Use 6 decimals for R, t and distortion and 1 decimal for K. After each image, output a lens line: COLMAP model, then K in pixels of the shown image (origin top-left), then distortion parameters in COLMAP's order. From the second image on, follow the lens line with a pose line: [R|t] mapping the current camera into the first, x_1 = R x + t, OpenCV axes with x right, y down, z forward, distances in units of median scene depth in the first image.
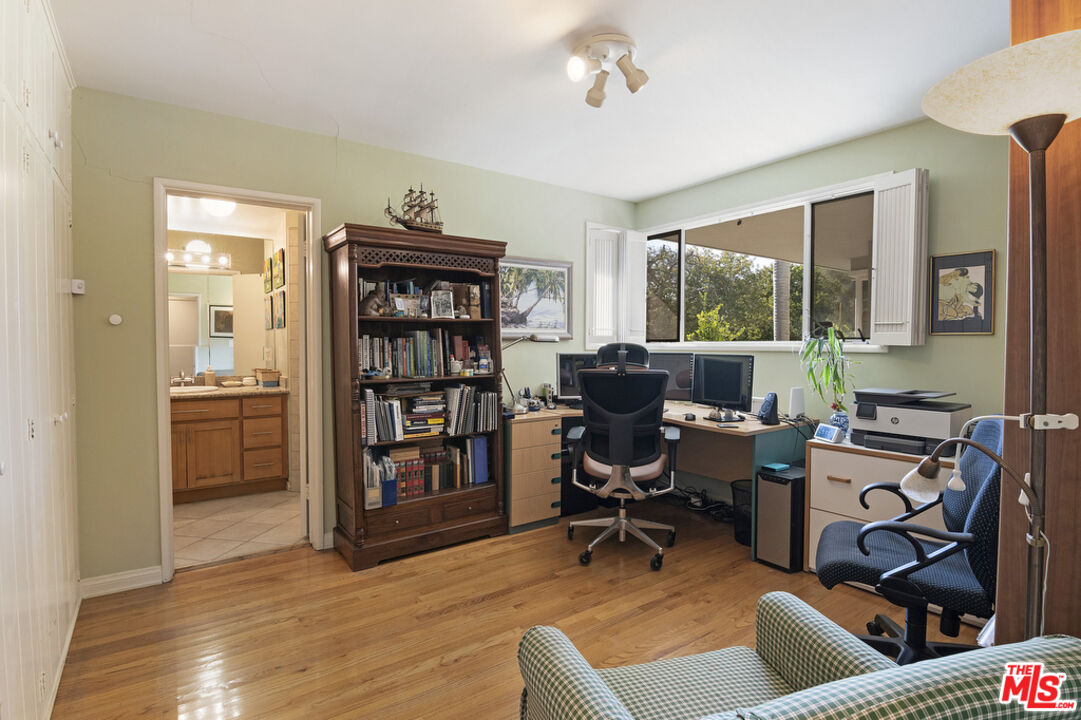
lens RADIAL K [[528.8, 0, 536.4], [0, 528.8, 358.9], [0, 0, 1]] dist [-0.004708, -0.021528]
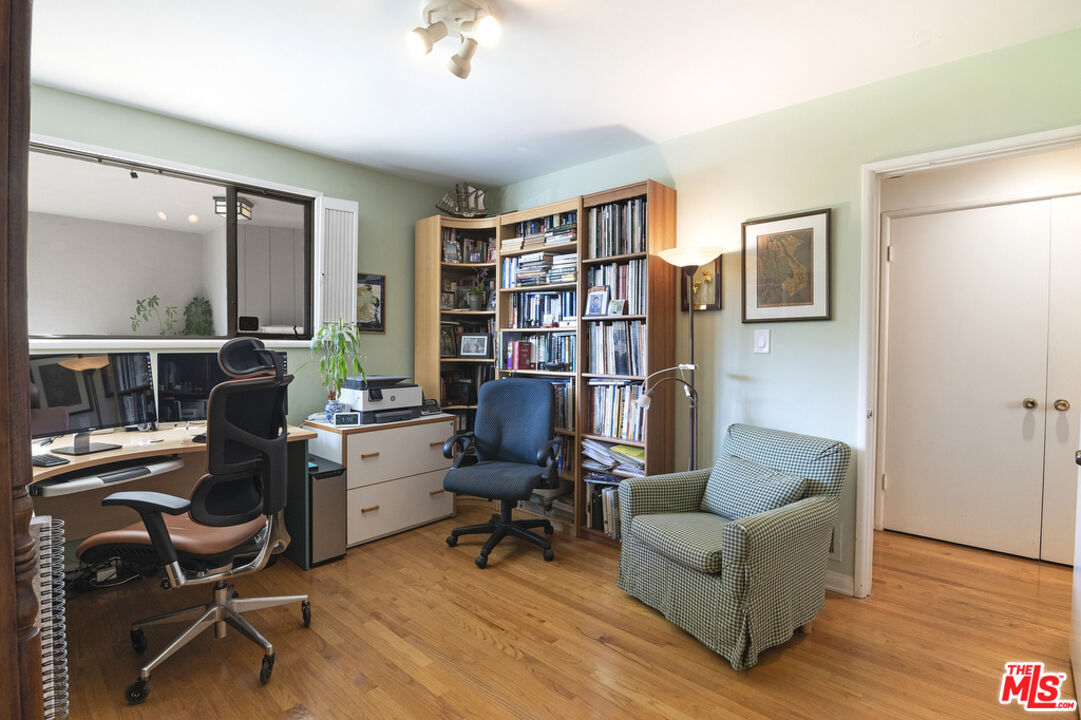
lens RADIAL K [[528.8, 0, 536.4], [0, 528.8, 358.9], [0, 0, 1]] dist [-0.004708, -0.021528]
pose [[-0.215001, -0.032612, 0.976069, -0.660297], [0.022196, 0.999021, 0.038268, -0.023281], [-0.976362, 0.029893, -0.214067, 0.899117]]
